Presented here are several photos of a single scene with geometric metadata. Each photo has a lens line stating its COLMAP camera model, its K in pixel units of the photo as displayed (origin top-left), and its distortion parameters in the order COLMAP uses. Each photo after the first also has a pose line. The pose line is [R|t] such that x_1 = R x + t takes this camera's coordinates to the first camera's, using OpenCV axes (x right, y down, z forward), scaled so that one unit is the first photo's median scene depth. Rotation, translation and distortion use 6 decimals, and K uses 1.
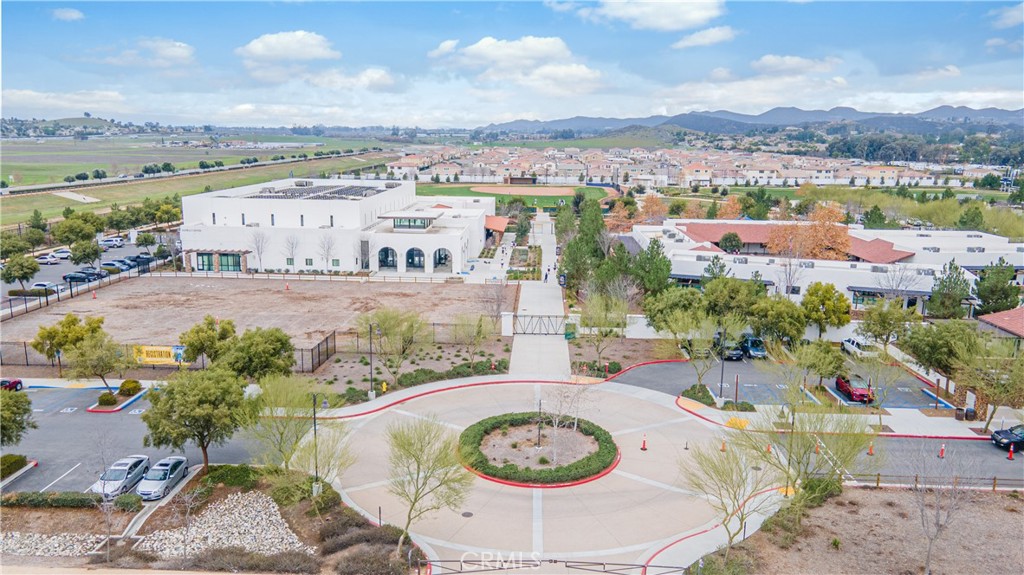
lens RADIAL K [[754.4, 0, 512.0], [0, 754.4, 287.5], [0, 0, 1]] dist [0.052245, 0.001673]
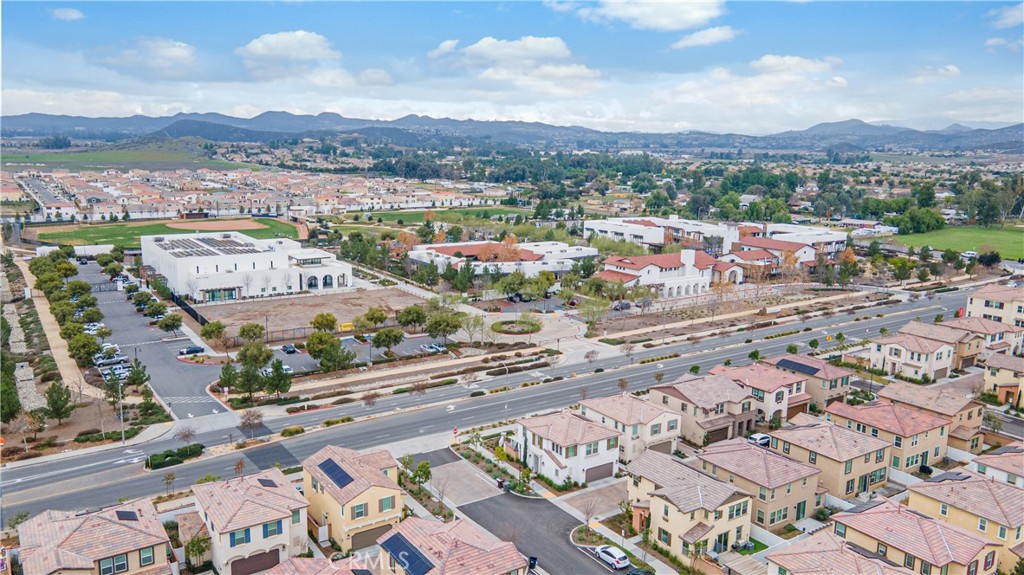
lens RADIAL K [[754.4, 0, 512.0], [0, 754.4, 287.5], [0, 0, 1]] dist [0.052245, 0.001673]
pose [[0.810306, -0.113702, 0.574871, -0.831684], [0.116746, 0.992653, 0.031774, -0.028581], [-0.574260, 0.041367, 0.817627, -0.763153]]
